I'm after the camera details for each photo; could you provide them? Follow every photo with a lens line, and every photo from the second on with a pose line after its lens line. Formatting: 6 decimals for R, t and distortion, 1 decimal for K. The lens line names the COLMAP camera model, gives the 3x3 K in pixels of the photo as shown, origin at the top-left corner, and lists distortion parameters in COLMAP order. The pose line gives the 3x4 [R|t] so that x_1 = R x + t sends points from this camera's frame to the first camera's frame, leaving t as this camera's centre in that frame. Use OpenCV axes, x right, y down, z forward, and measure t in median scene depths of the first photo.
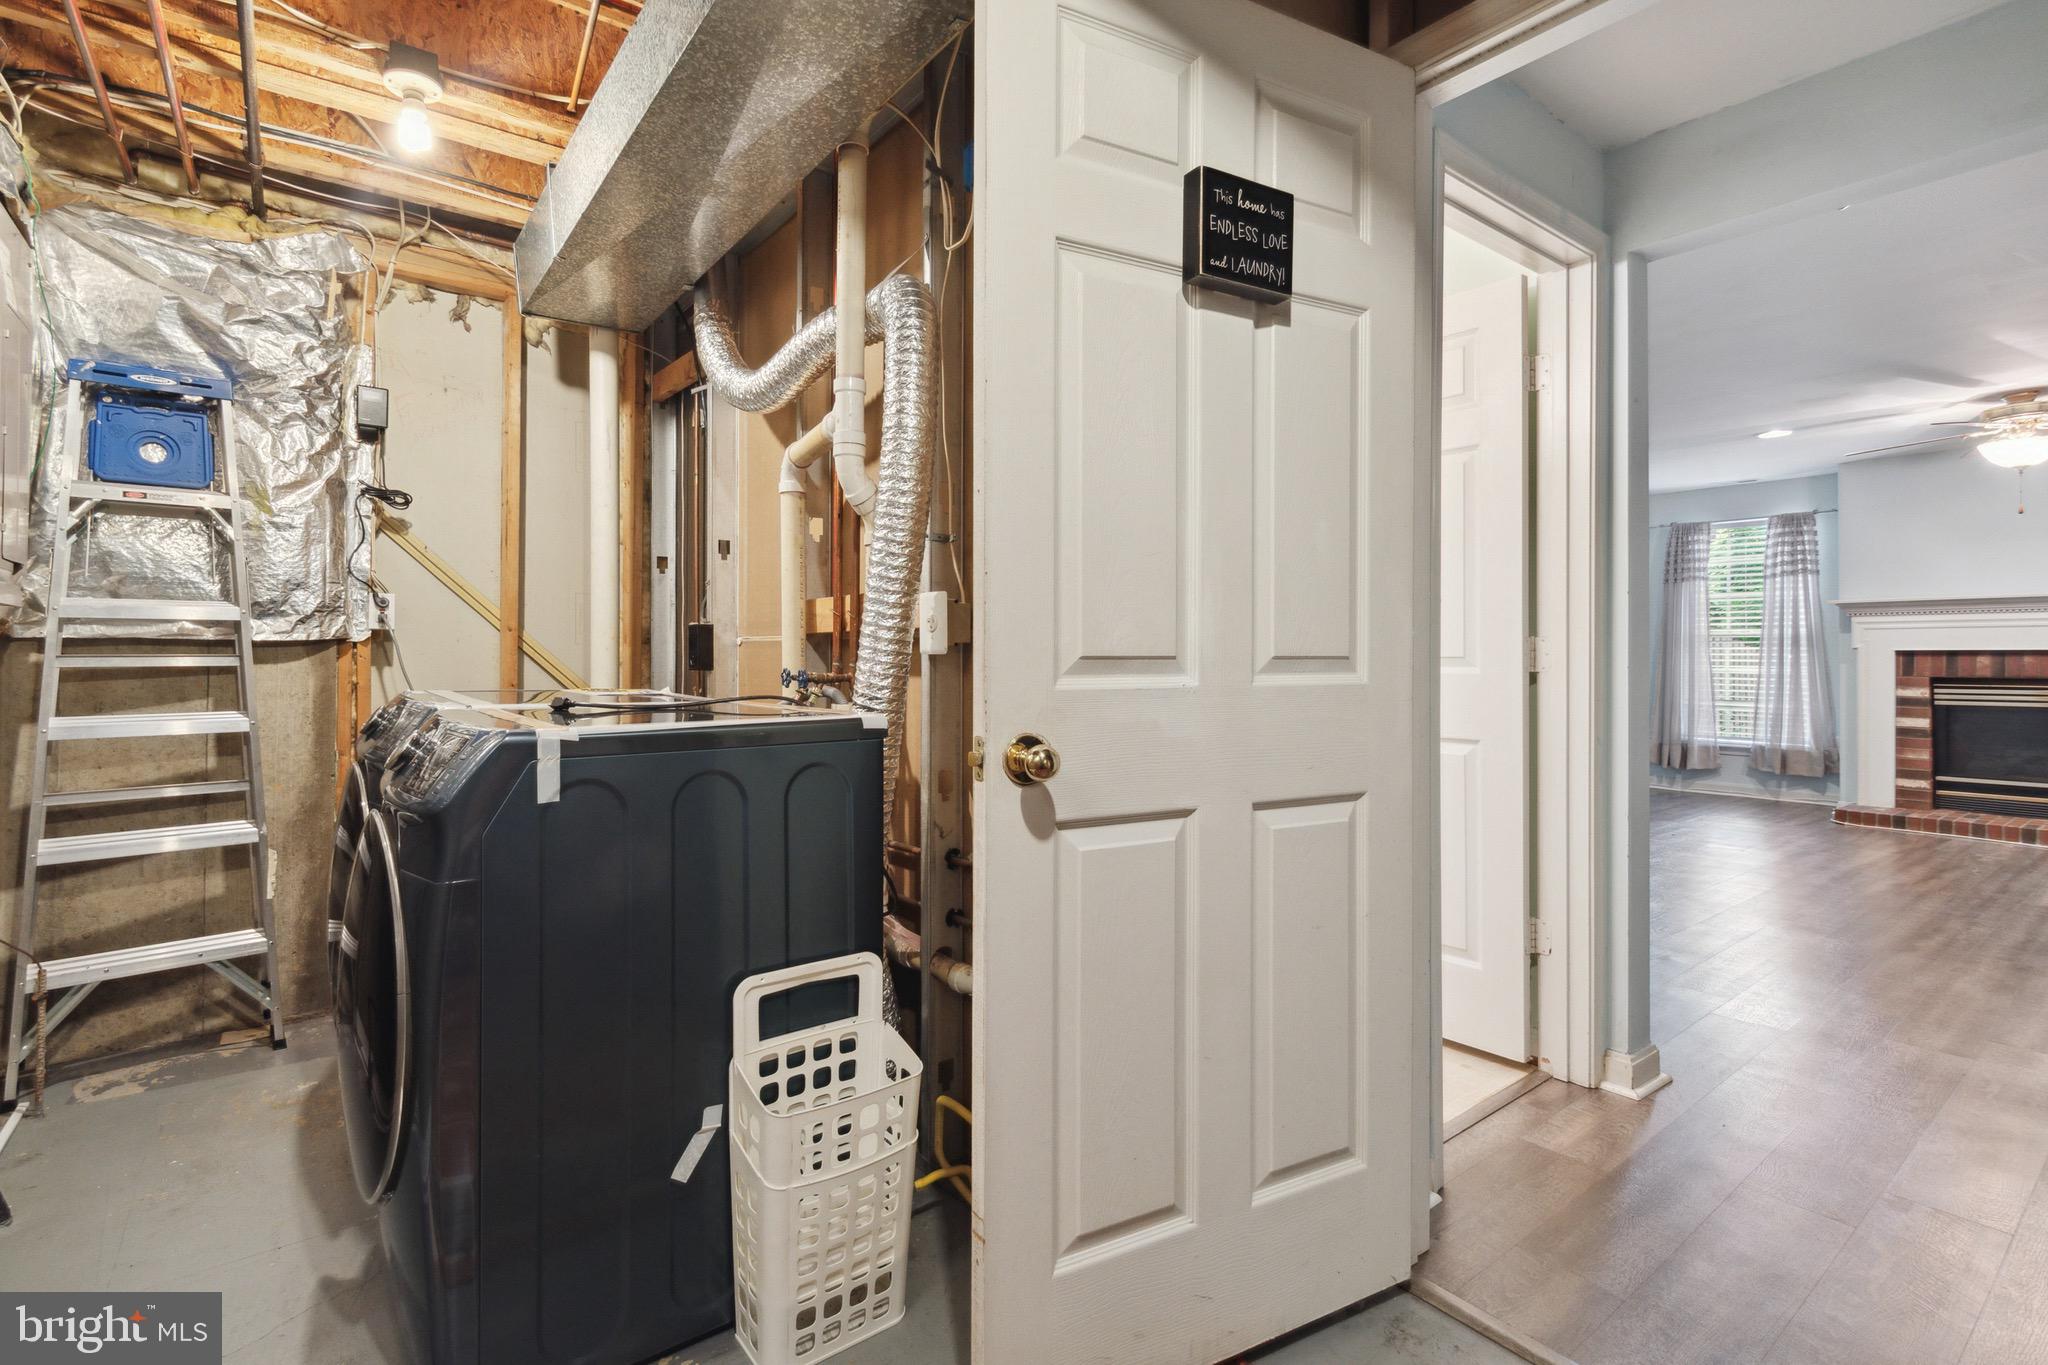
lens RADIAL K [[919.6, 0, 999.9], [0, 919.6, 650.0], [0, 0, 1]] dist [-0.000875, 0.000019]
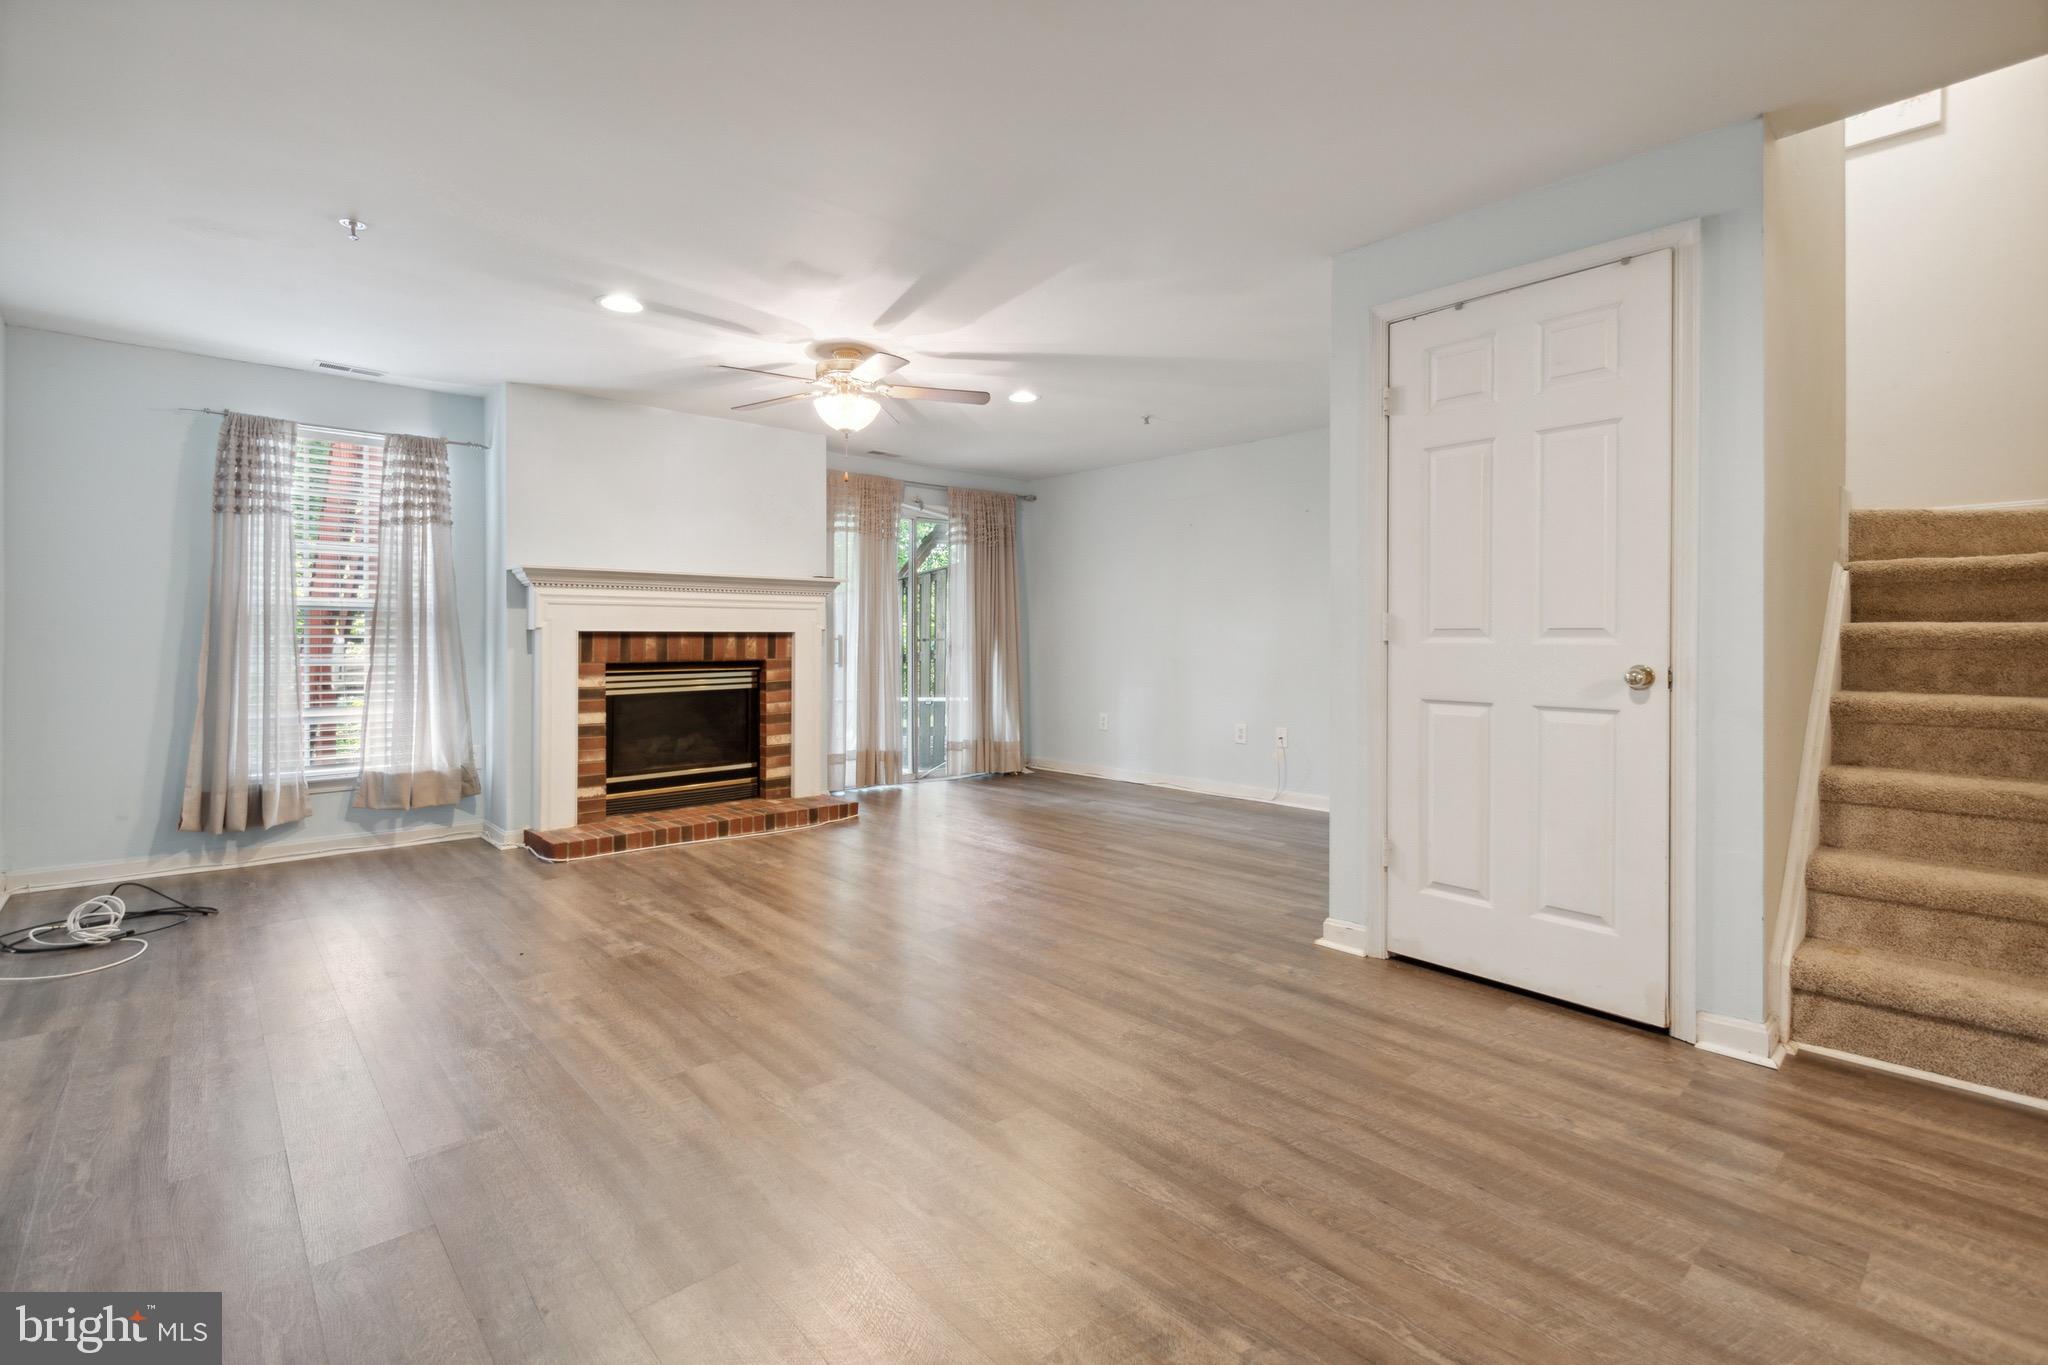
lens RADIAL K [[919.6, 0, 999.9], [0, 919.6, 650.0], [0, 0, 1]] dist [-0.000875, 0.000019]
pose [[-0.089347, -0.009807, 0.995952, 0.133764], [-0.000853, 0.999952, 0.009770, 0.008721], [-0.996000, 0.000023, -0.089351, 0.690424]]
